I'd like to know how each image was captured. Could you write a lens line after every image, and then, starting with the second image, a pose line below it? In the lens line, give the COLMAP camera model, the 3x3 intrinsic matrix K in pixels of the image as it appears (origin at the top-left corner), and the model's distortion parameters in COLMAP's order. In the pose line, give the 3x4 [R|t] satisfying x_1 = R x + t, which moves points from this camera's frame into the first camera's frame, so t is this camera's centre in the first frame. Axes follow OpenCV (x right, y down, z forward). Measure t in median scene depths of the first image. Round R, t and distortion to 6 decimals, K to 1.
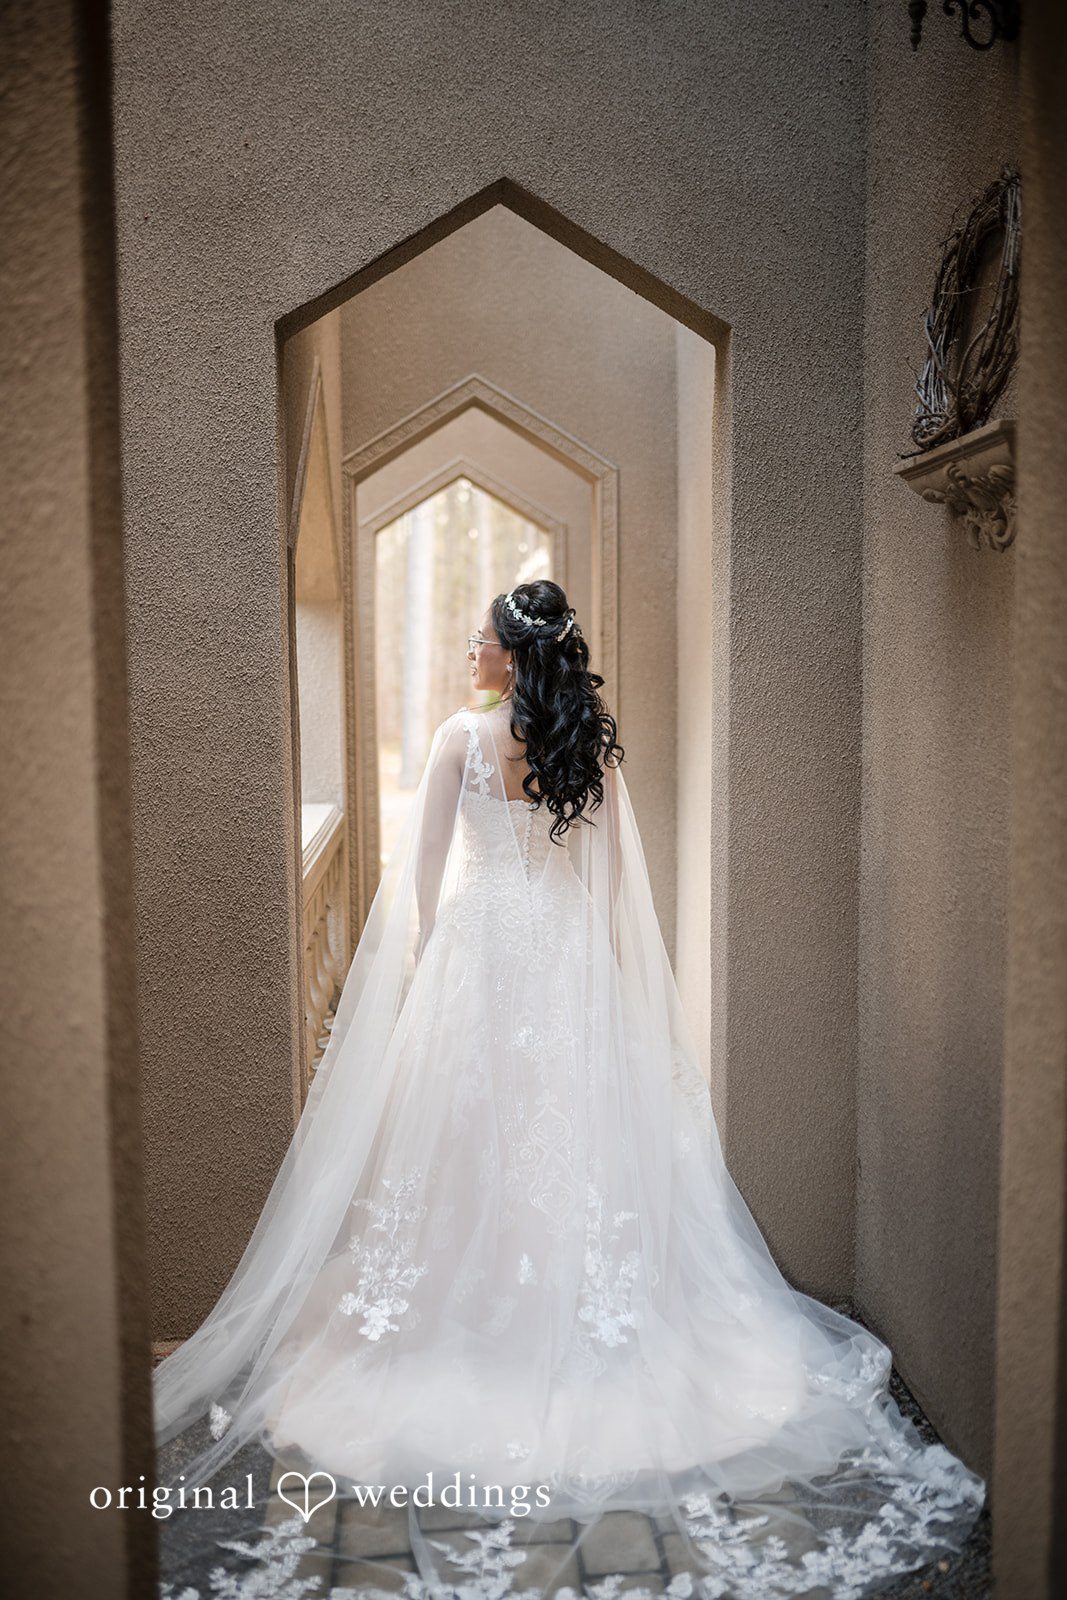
lens RADIAL K [[1834.9, 0, 536.7], [0, 1834.9, 764.6], [0, 0, 1]] dist [0.052300, -0.026650]
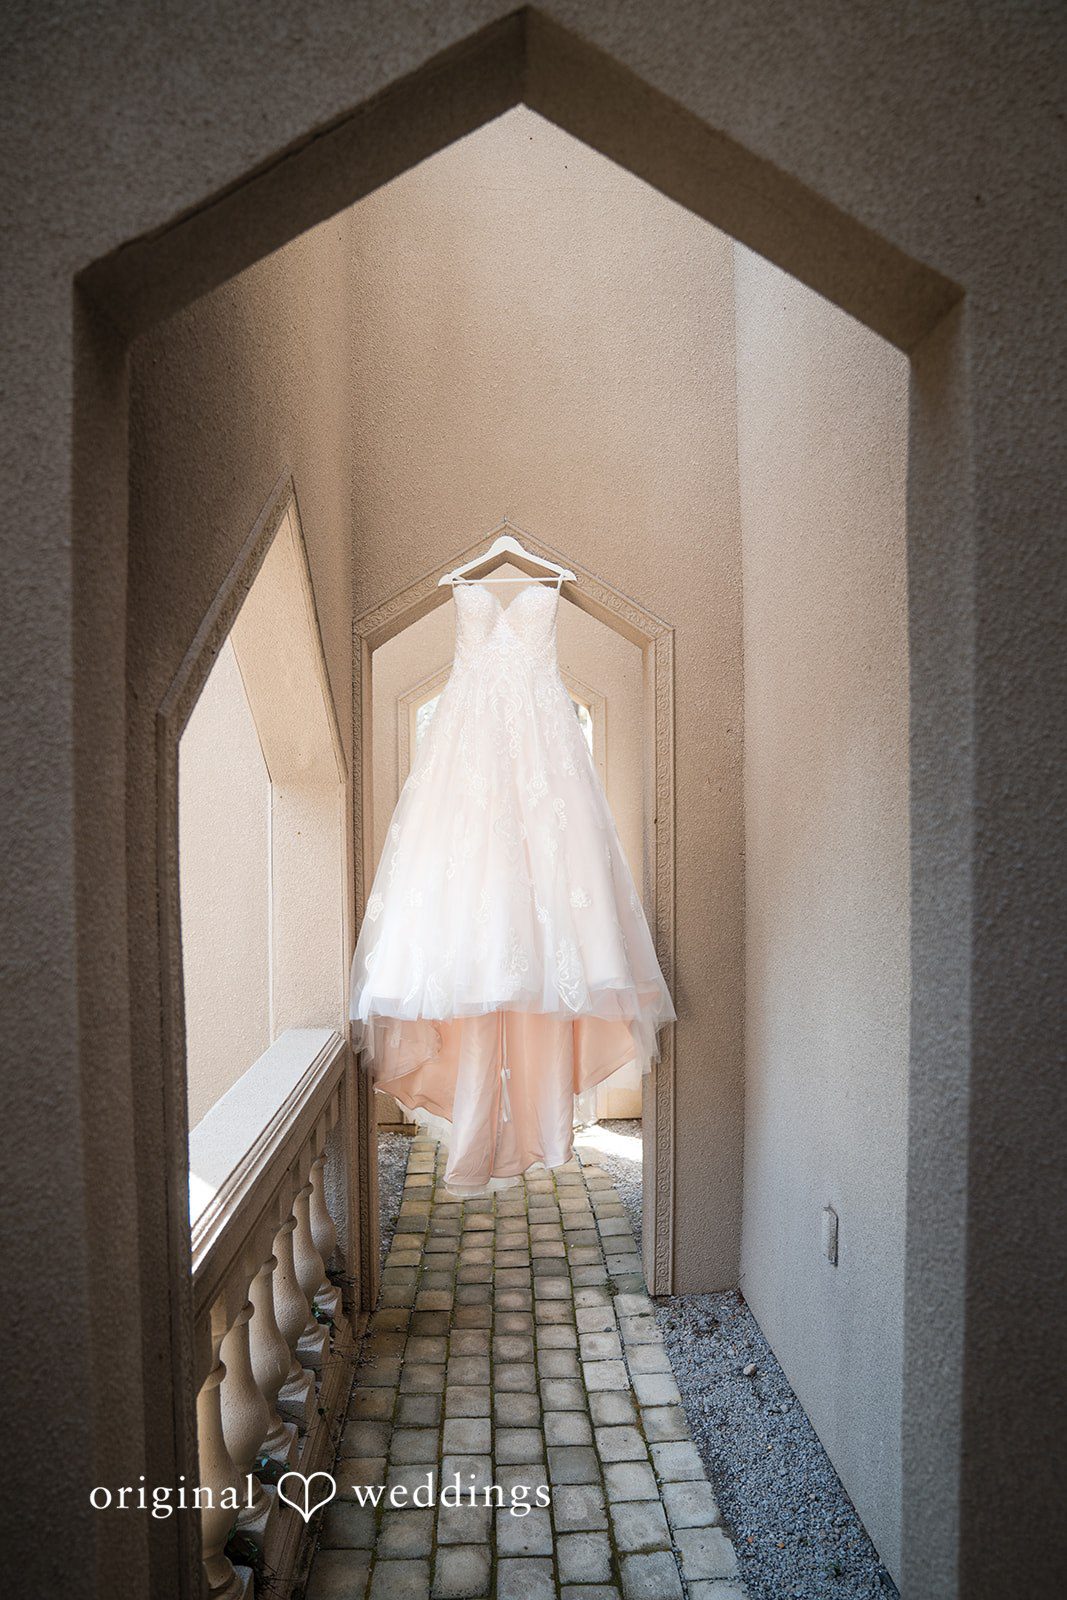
lens RADIAL K [[1834.9, 0, 536.7], [0, 1834.9, 764.6], [0, 0, 1]] dist [0.052300, -0.026650]
pose [[0.999771, -0.000192, -0.021386, -0.003693], [-0.001834, 0.995509, -0.094652, -0.055863], [0.021308, 0.094669, 0.995281, 0.492631]]
